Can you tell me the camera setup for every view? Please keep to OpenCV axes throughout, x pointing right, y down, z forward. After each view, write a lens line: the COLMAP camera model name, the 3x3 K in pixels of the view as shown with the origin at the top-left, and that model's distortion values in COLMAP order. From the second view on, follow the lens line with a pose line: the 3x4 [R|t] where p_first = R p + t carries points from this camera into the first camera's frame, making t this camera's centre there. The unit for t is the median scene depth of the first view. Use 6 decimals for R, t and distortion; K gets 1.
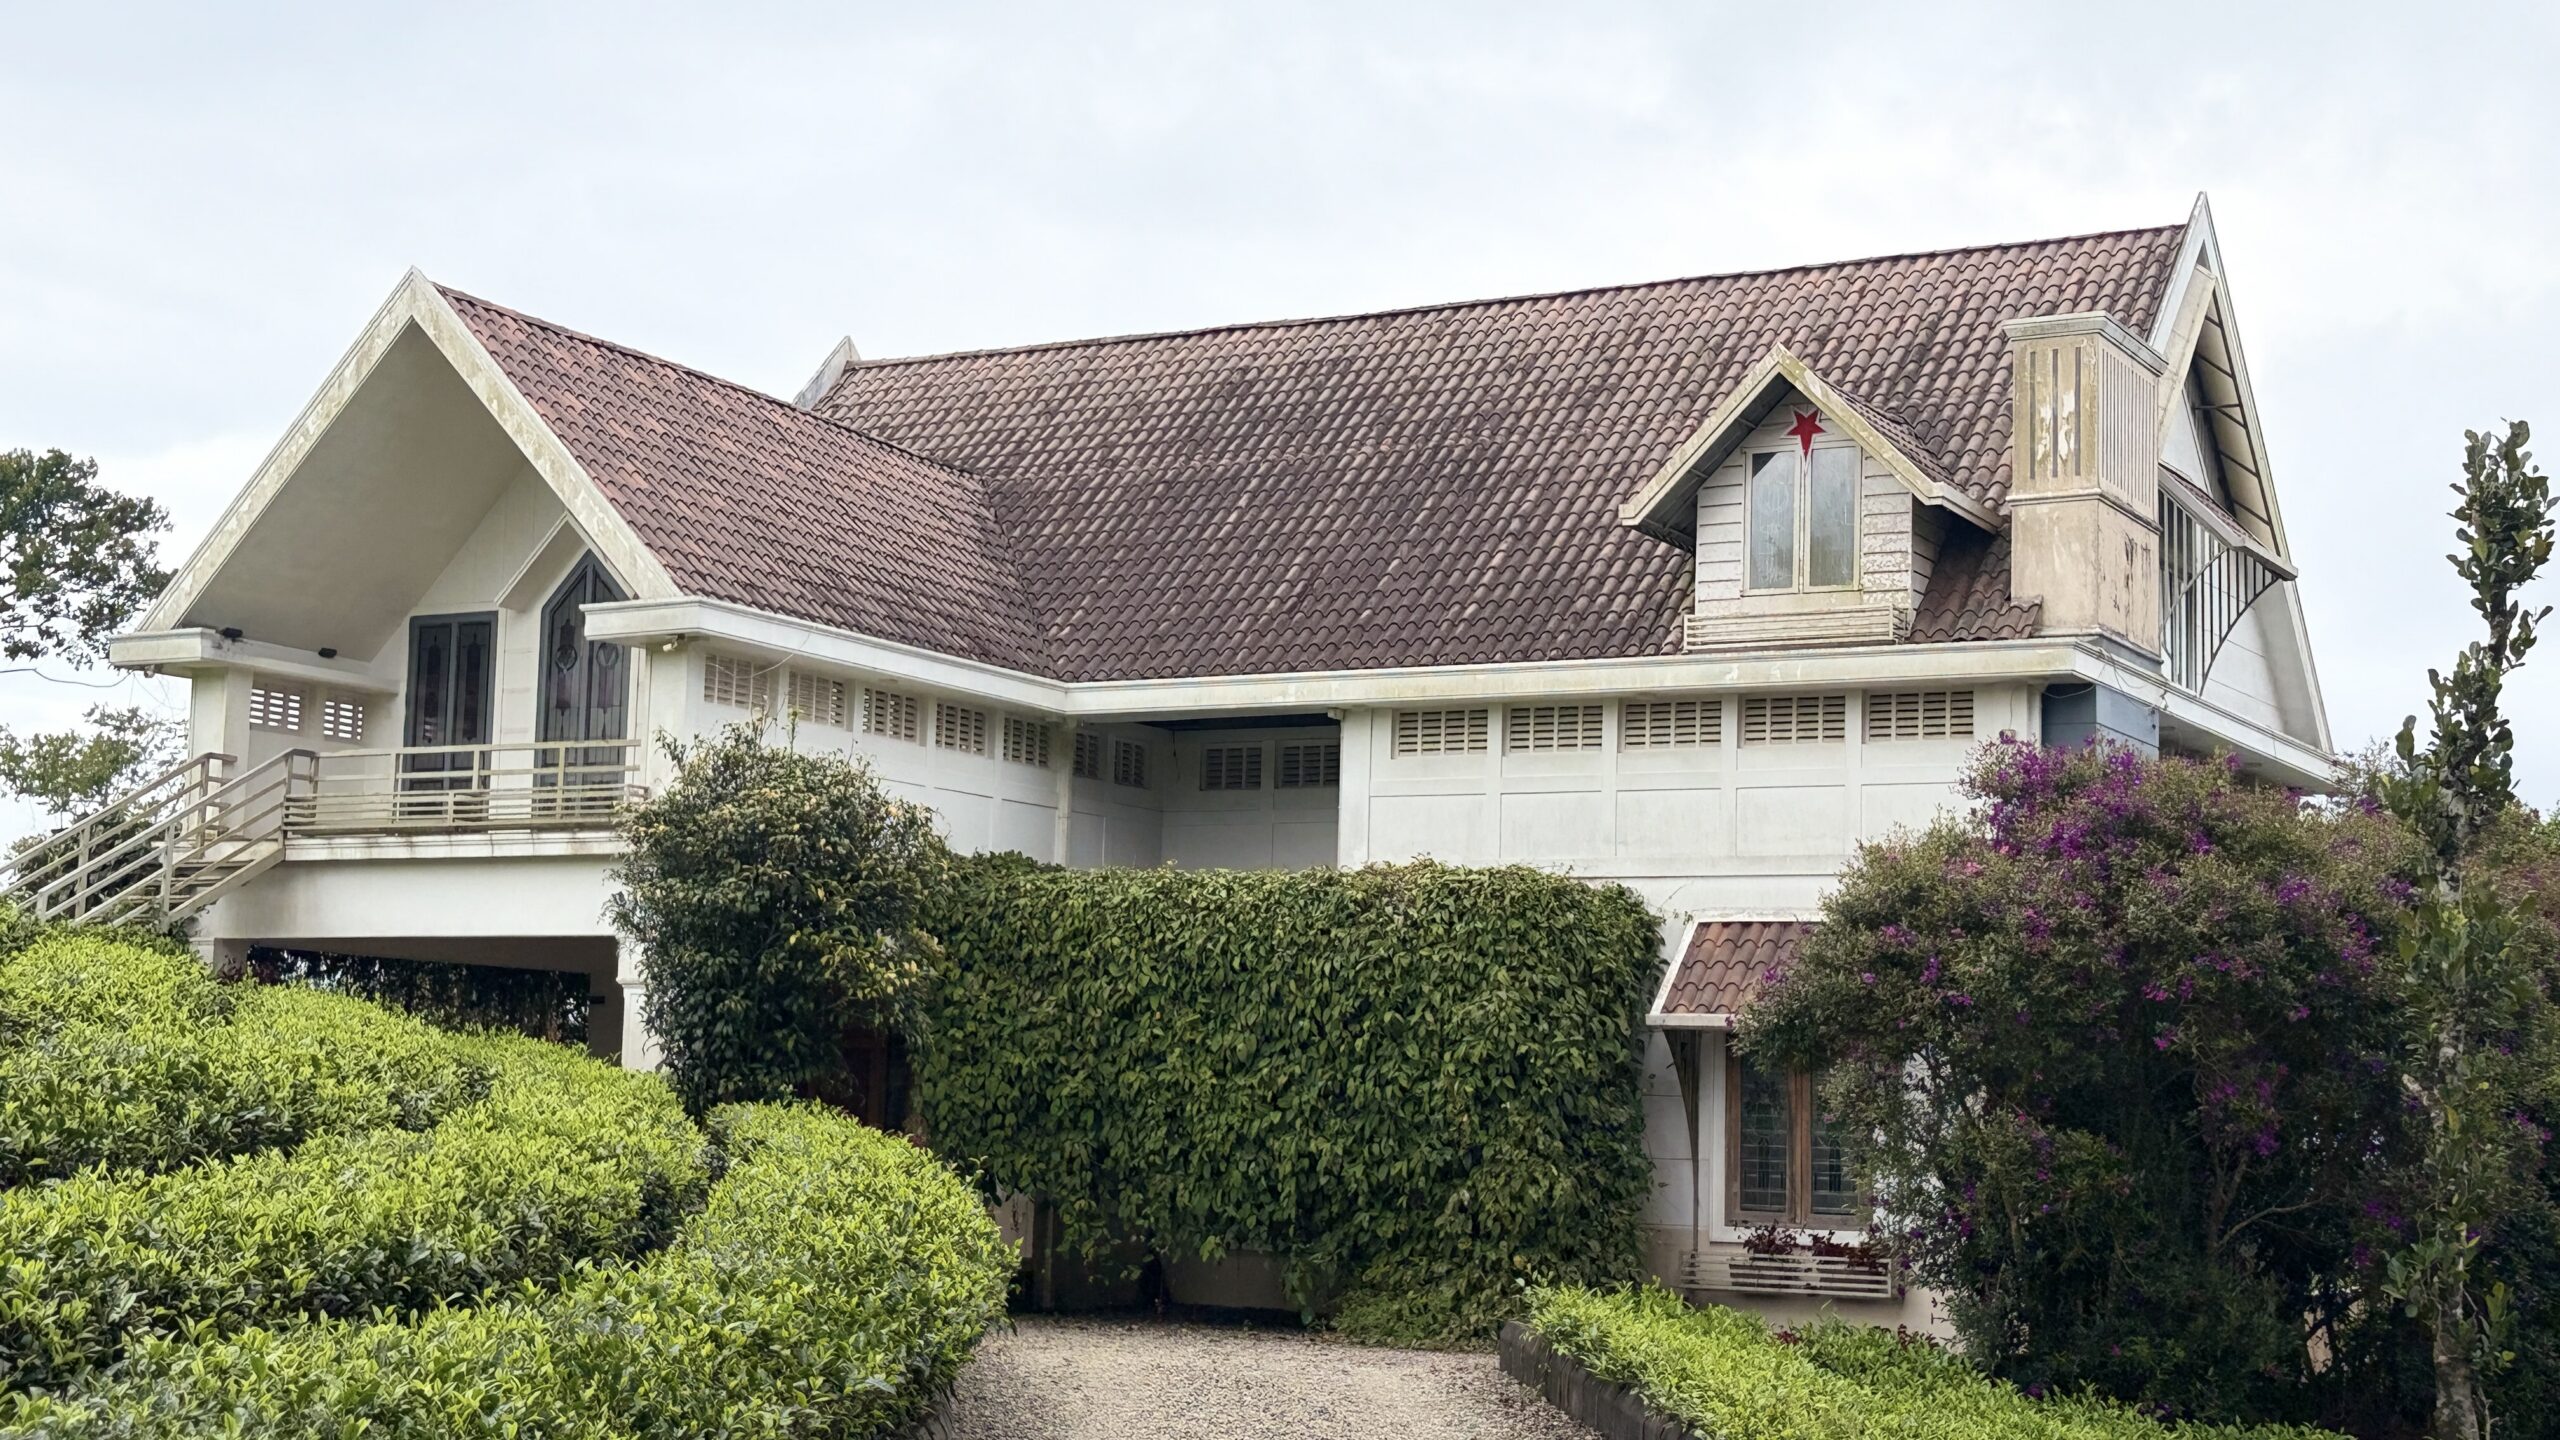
lens RADIAL K [[3580.1, 0, 1272.4], [0, 3580.1, 670.2], [0, 0, 1]] dist [0.111019, -0.104758]
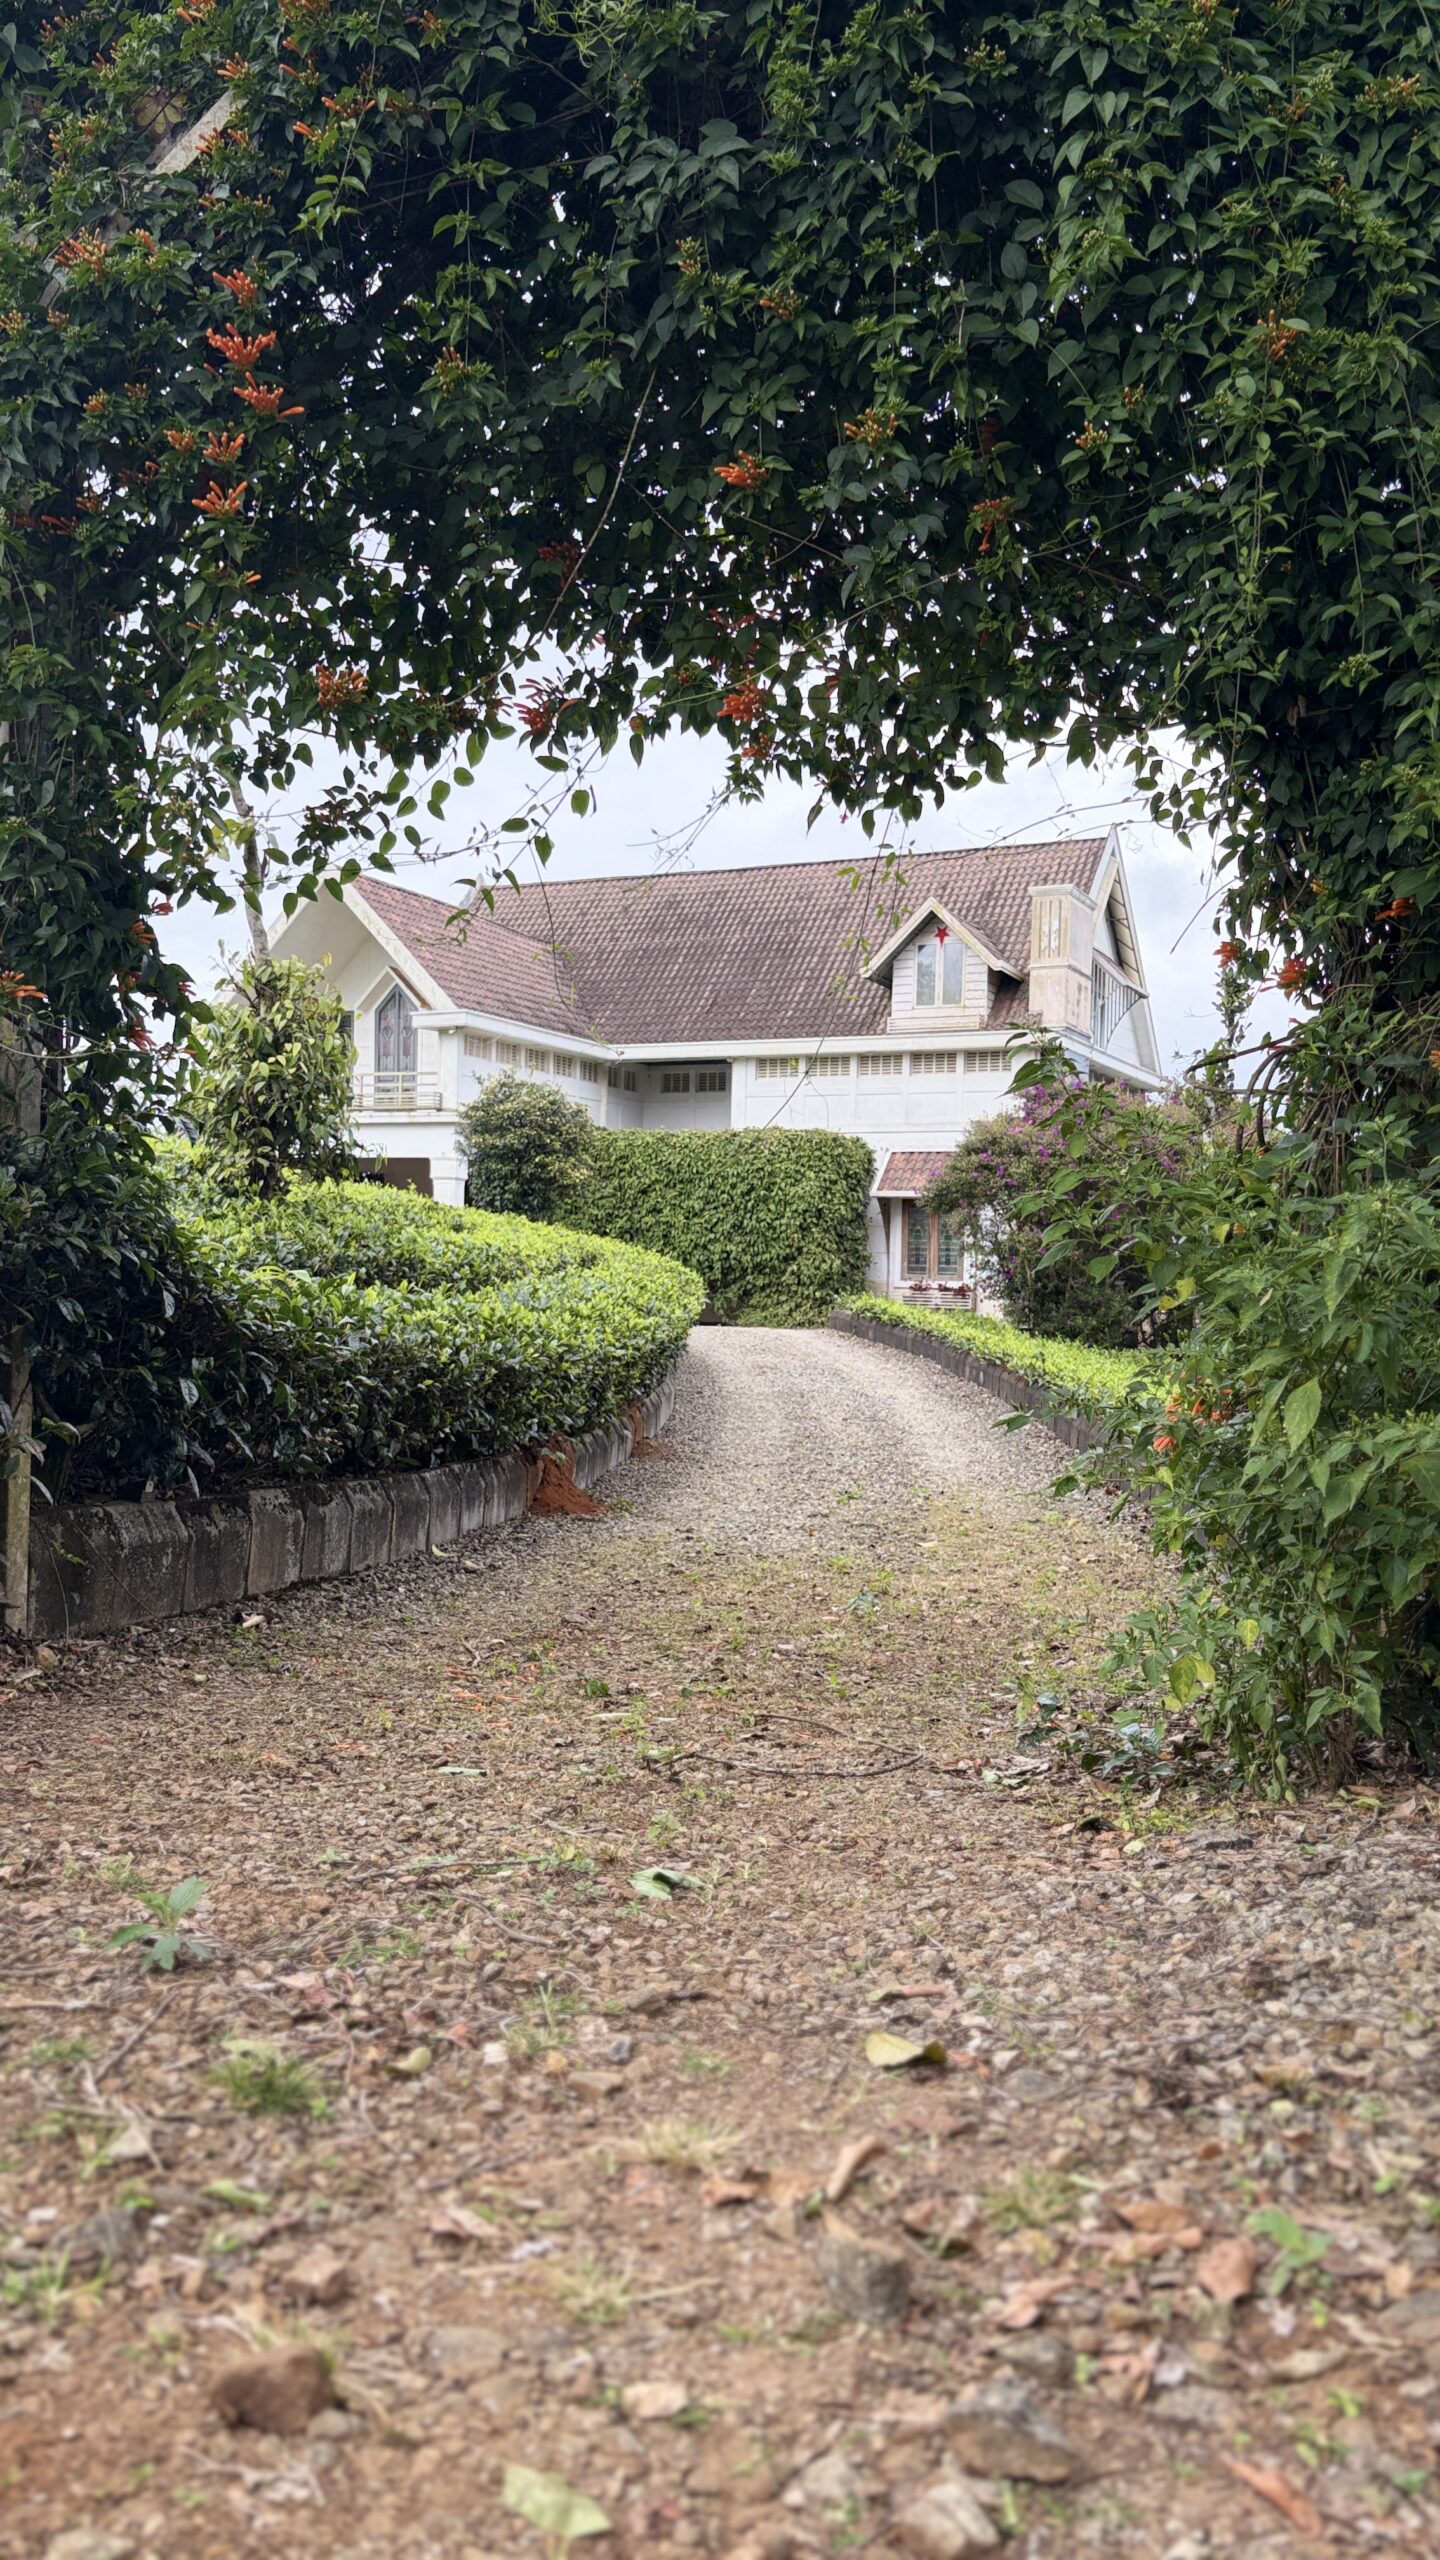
lens RADIAL K [[1950.3, 0, 720.0], [0, 1950.3, 1280.0], [0, 0, 1]] dist [0.111124, -0.135705]
pose [[0.997658, -0.005273, 0.068193, -0.079853], [-0.004085, 0.990649, 0.136373, -0.019592], [-0.068274, -0.136332, 0.988308, -0.255668]]
